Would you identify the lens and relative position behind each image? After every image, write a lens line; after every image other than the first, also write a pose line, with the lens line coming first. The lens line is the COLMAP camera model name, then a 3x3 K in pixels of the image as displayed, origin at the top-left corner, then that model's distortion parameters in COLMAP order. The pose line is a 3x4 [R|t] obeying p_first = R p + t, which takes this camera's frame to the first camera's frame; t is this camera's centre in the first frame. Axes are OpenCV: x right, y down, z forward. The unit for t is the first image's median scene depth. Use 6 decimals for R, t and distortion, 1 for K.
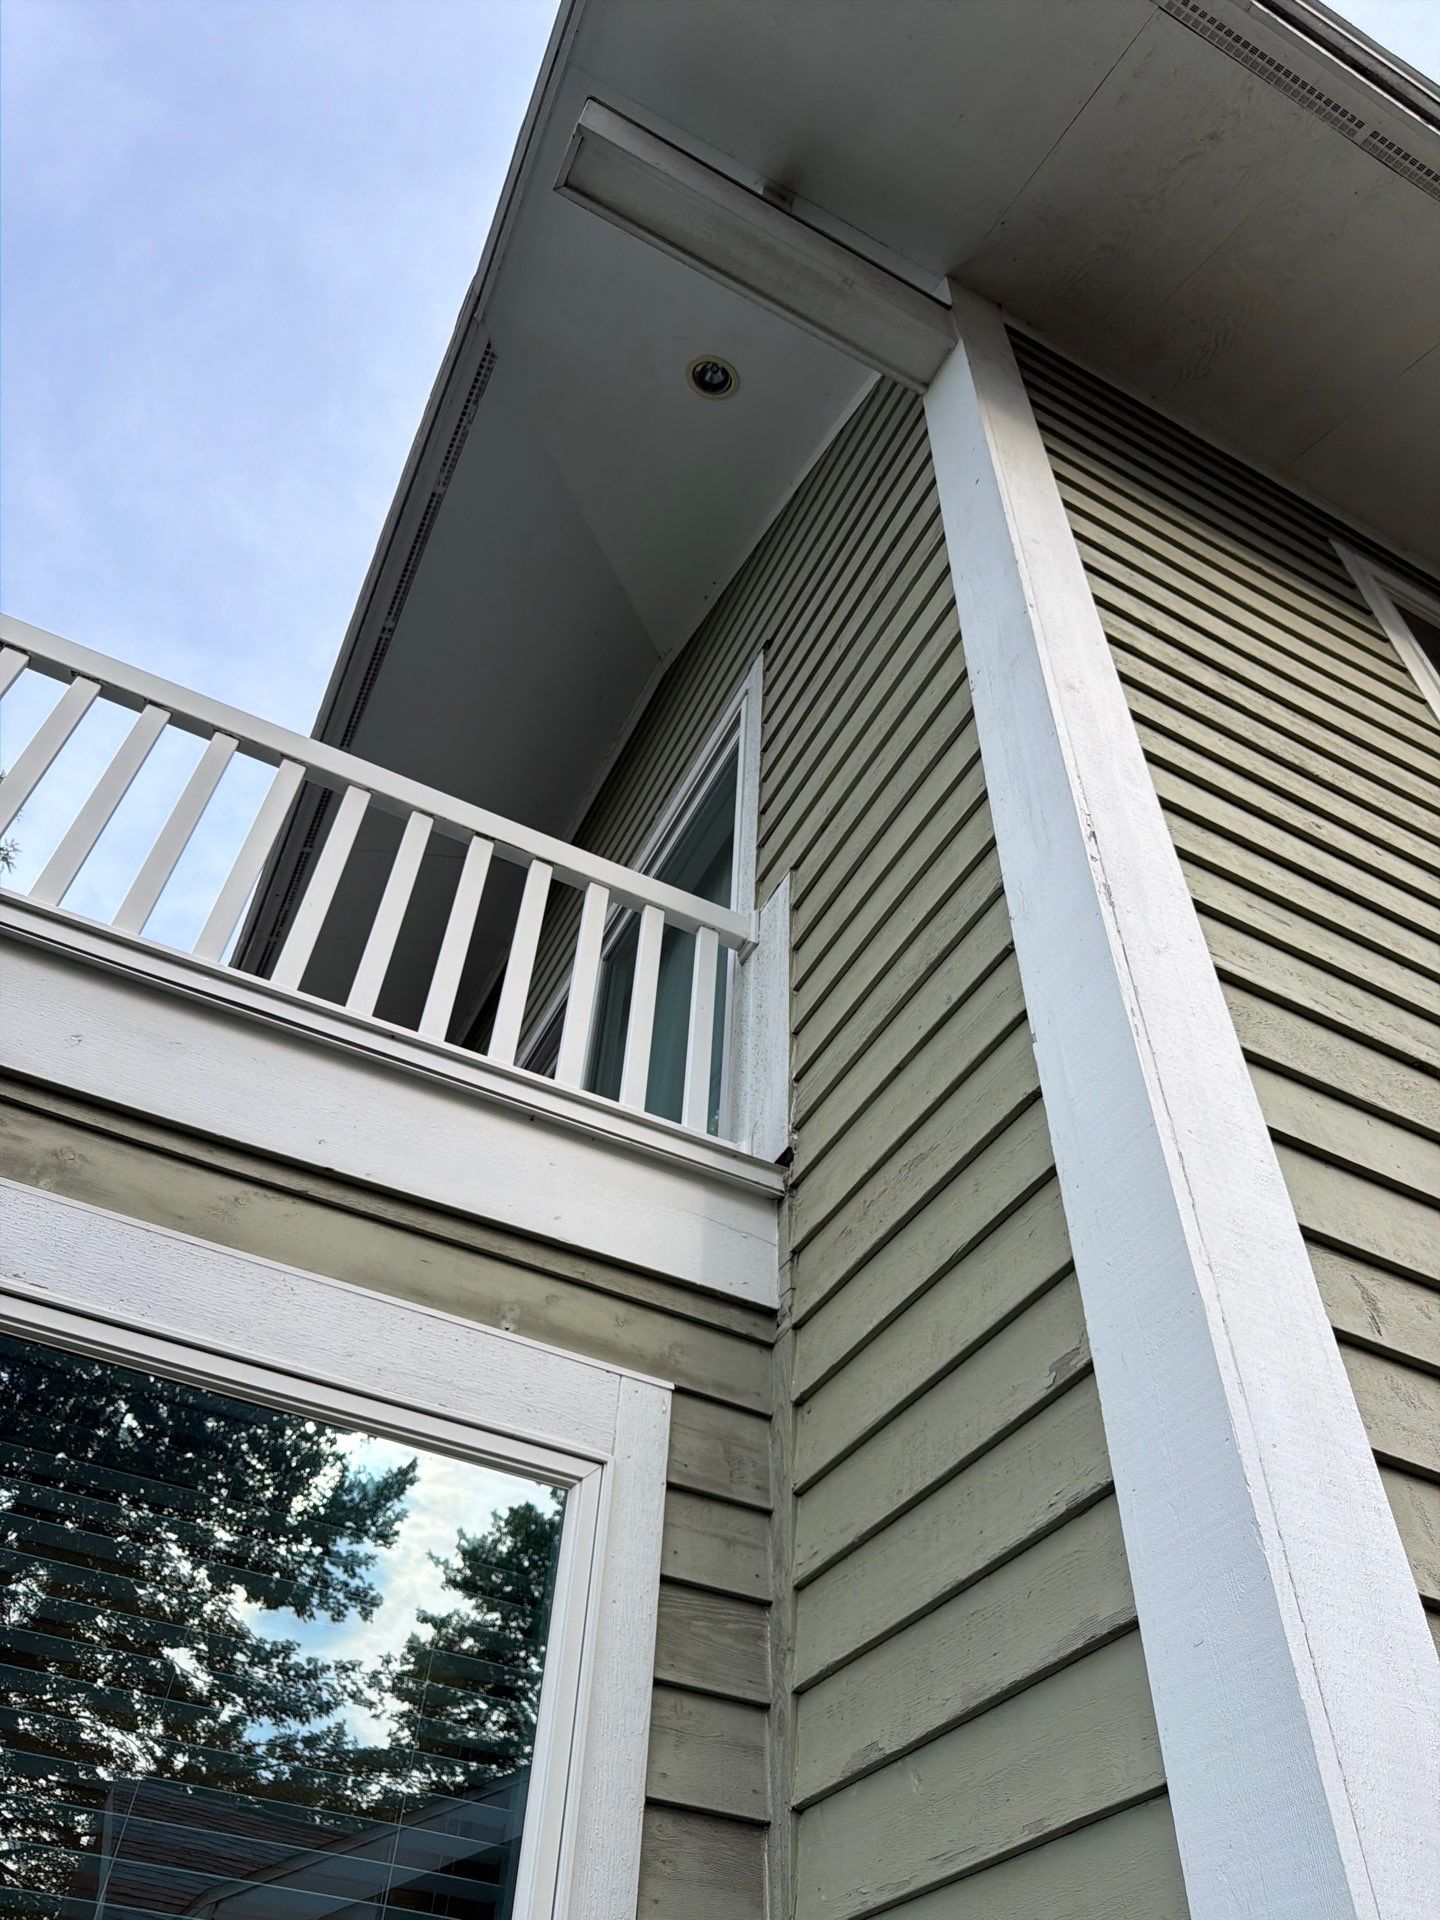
lens RADIAL K [[1355.7, 0, 715.4], [0, 1355.7, 994.3], [0, 0, 1]] dist [-0.003379, -0.002337]
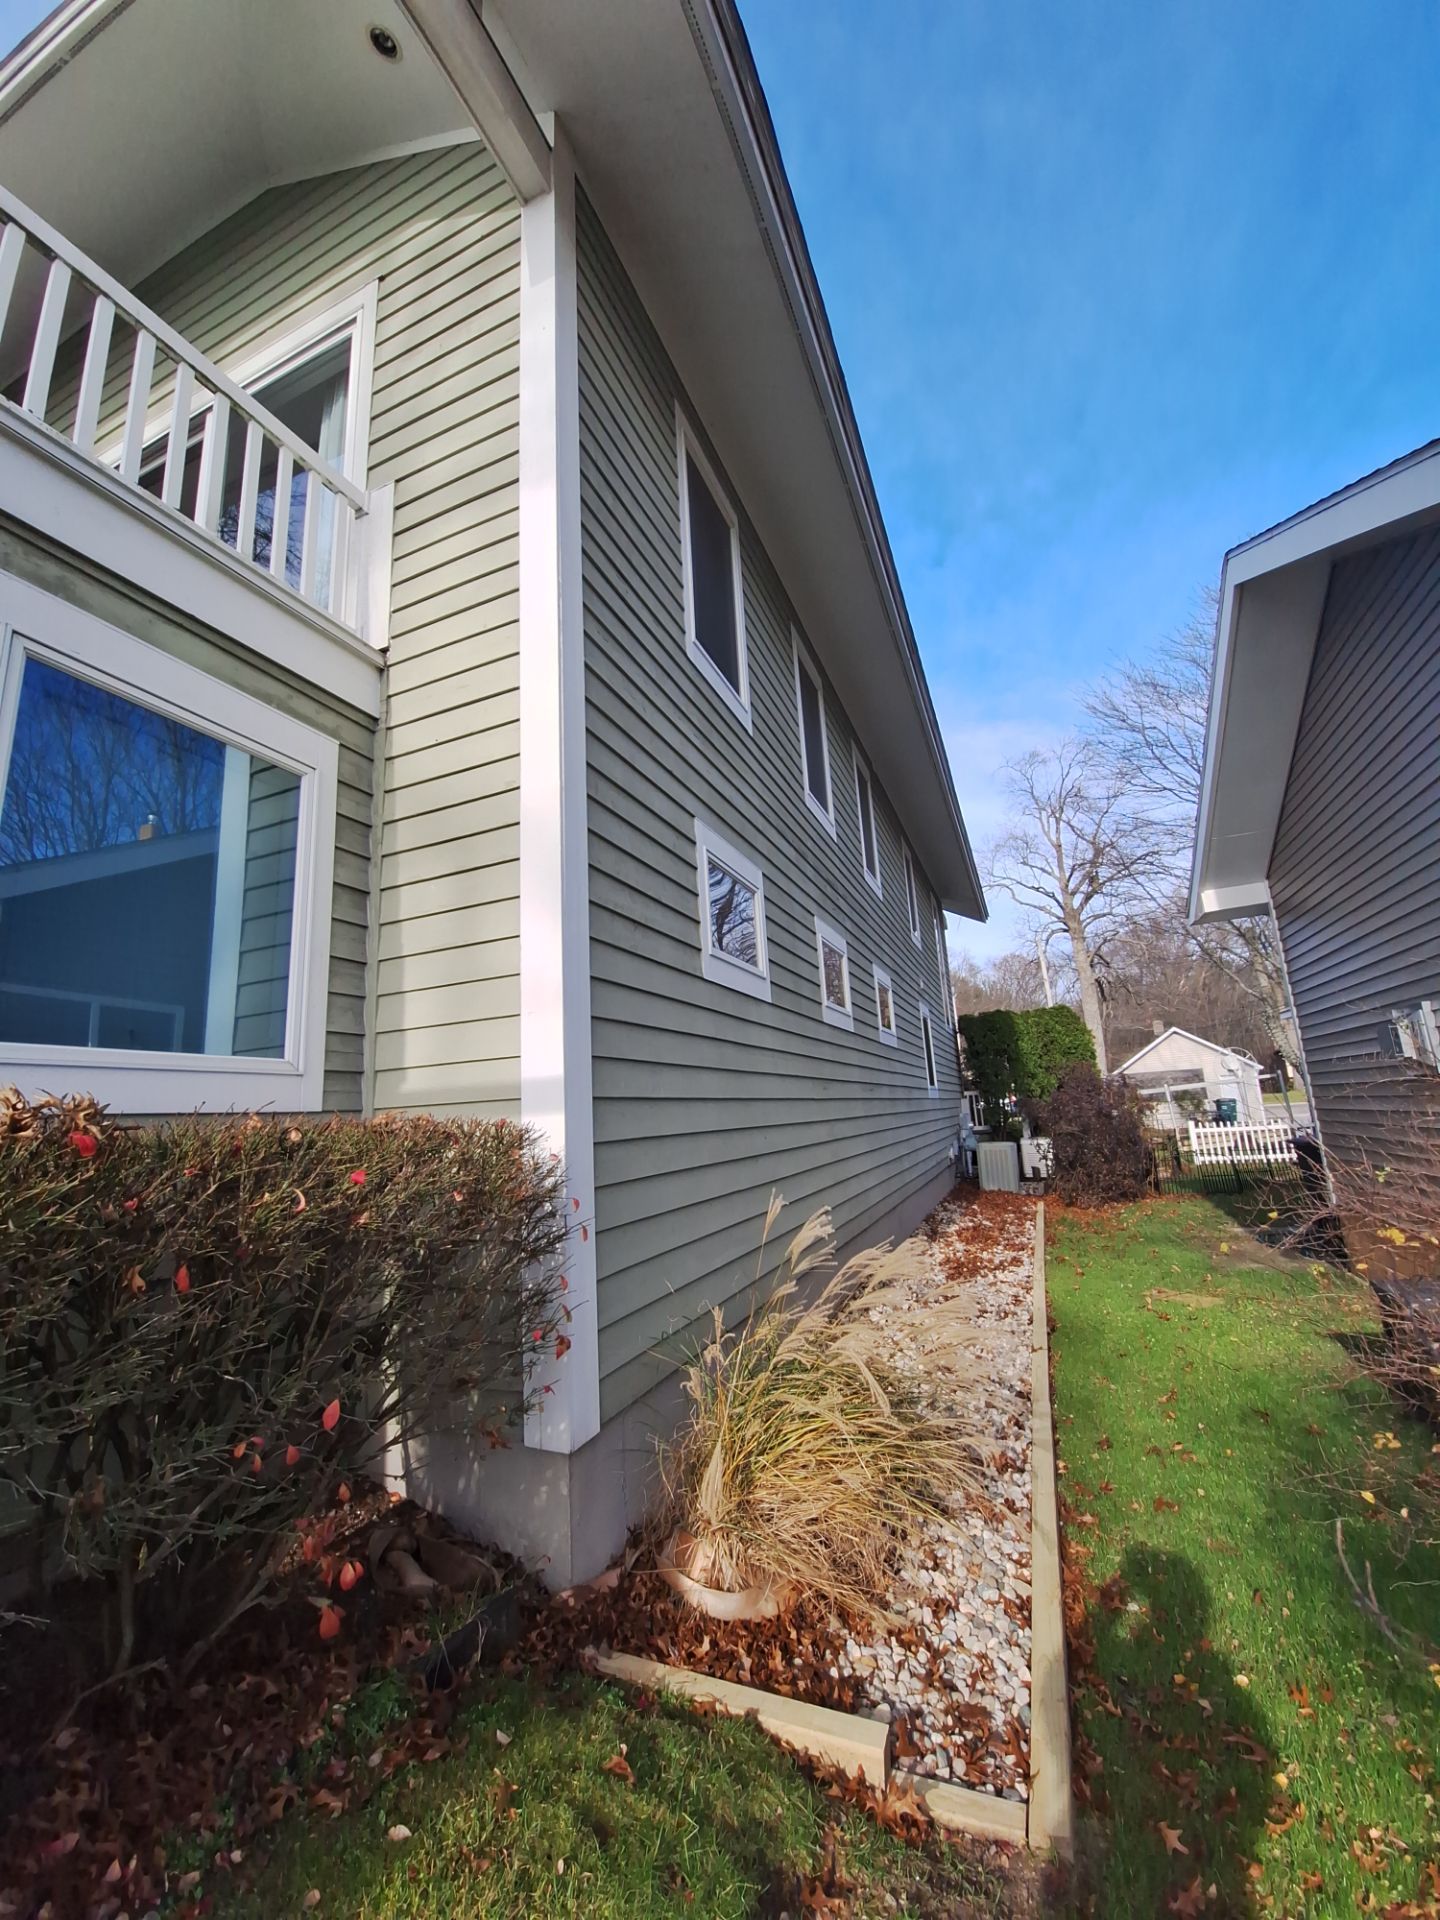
lens RADIAL K [[757.5, 0, 720.0], [0, 757.5, 960.0], [0, 0, 1]] dist [-0.019703, -0.000095]
pose [[0.752426, 0.046012, 0.657068, -0.390408], [-0.409849, 0.813626, 0.412354, -0.246861], [-0.515634, -0.579565, 0.631051, -0.481669]]
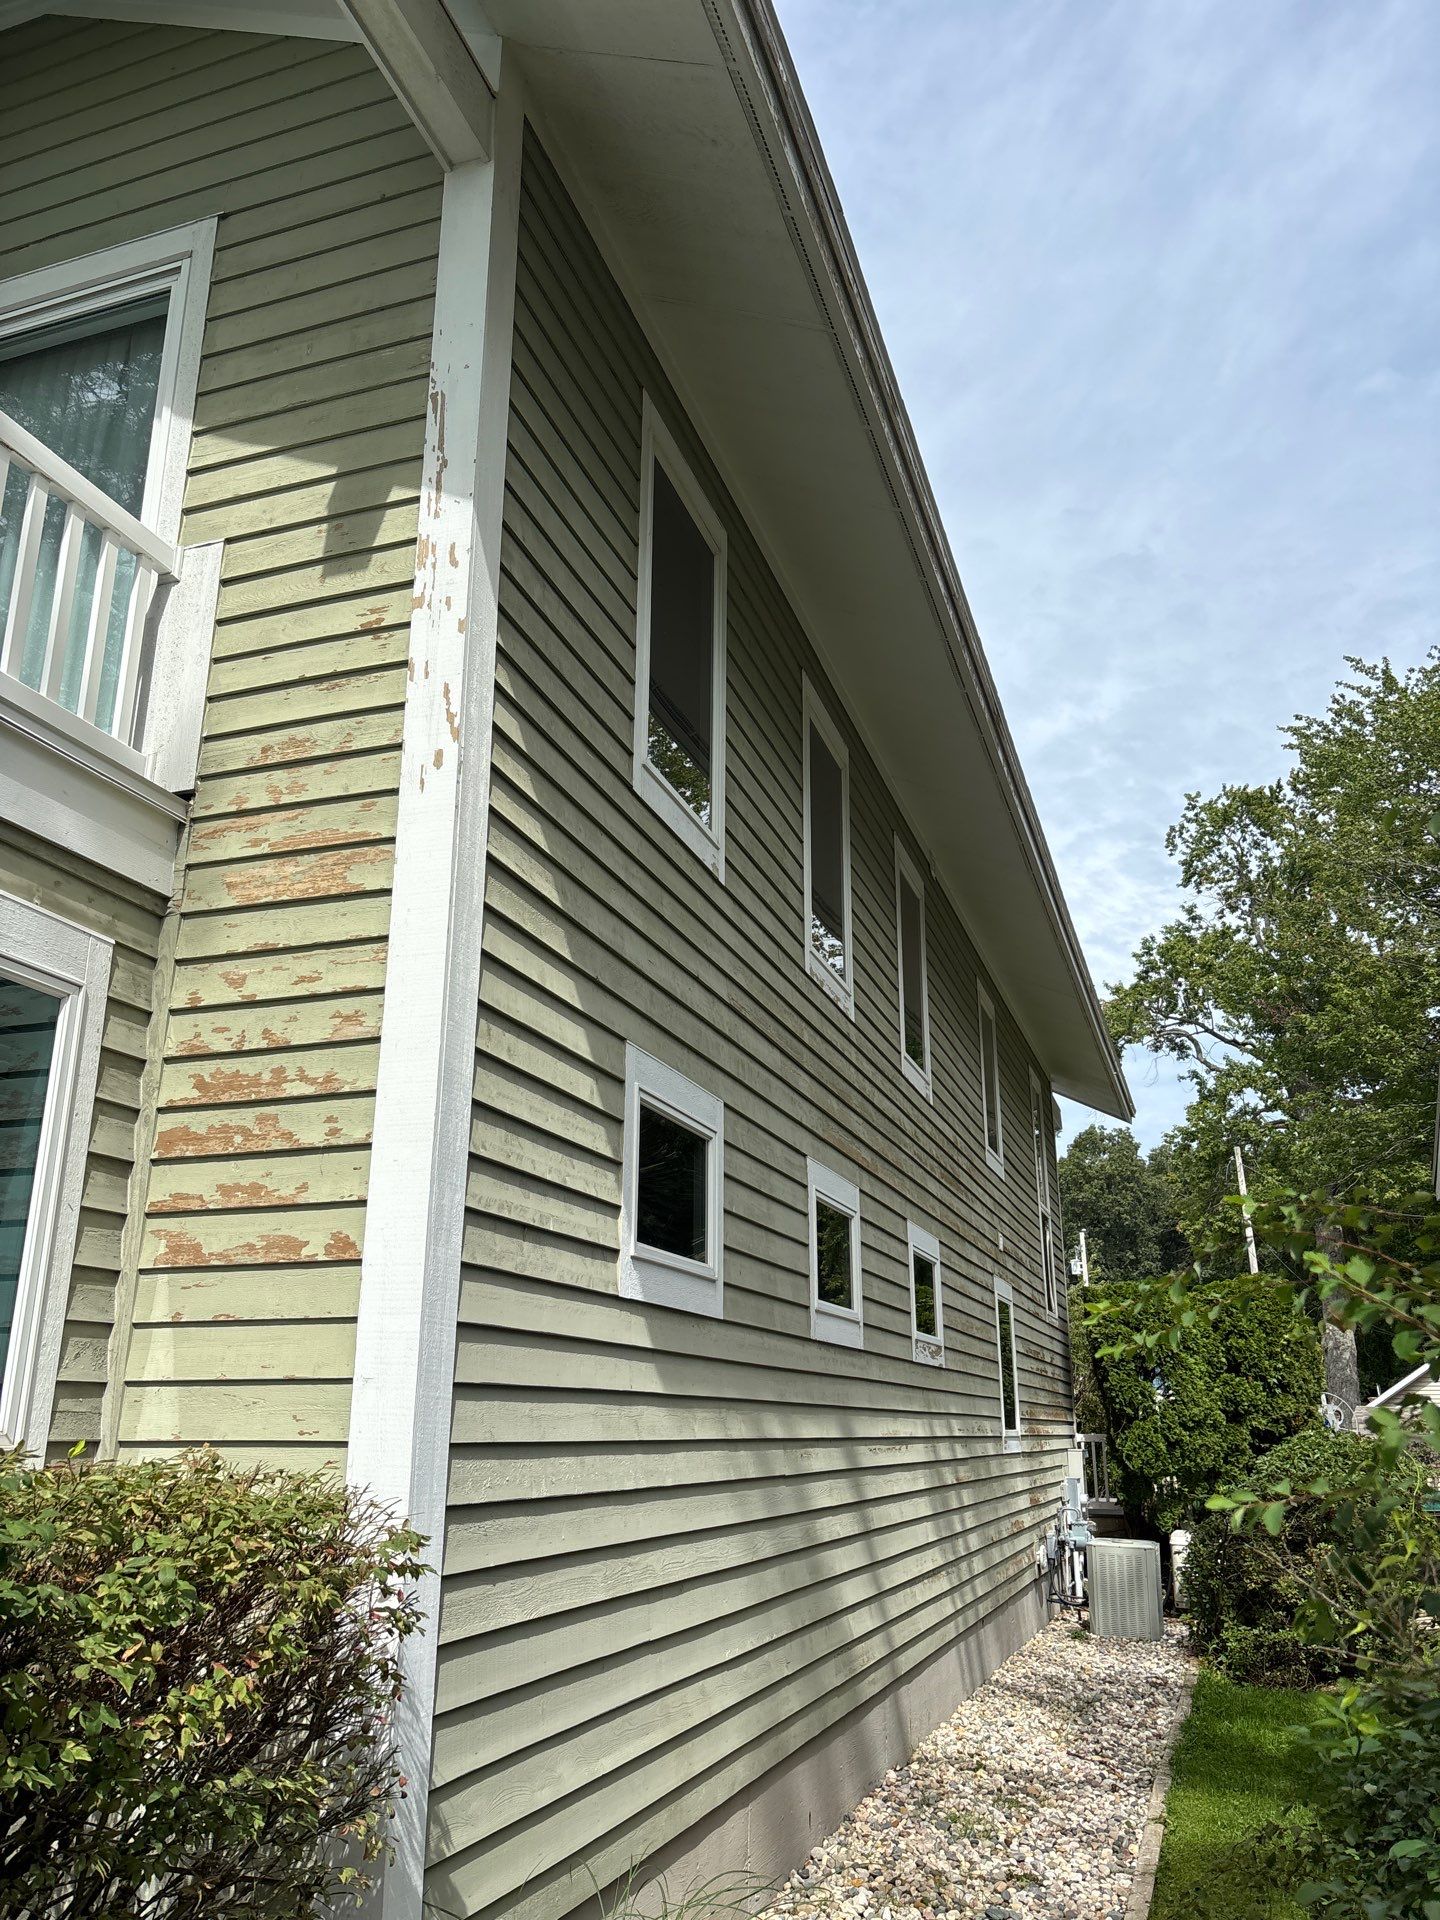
lens RADIAL K [[1481.8, 0, 720.0], [0, 1481.8, 960.0], [0, 0, 1]] dist [-0.033105, -0.004508]
pose [[0.710043, 0.170643, 0.683169, -0.740645], [-0.487901, 0.818779, 0.302577, -0.620365], [-0.507732, -0.548162, 0.664625, -0.636890]]
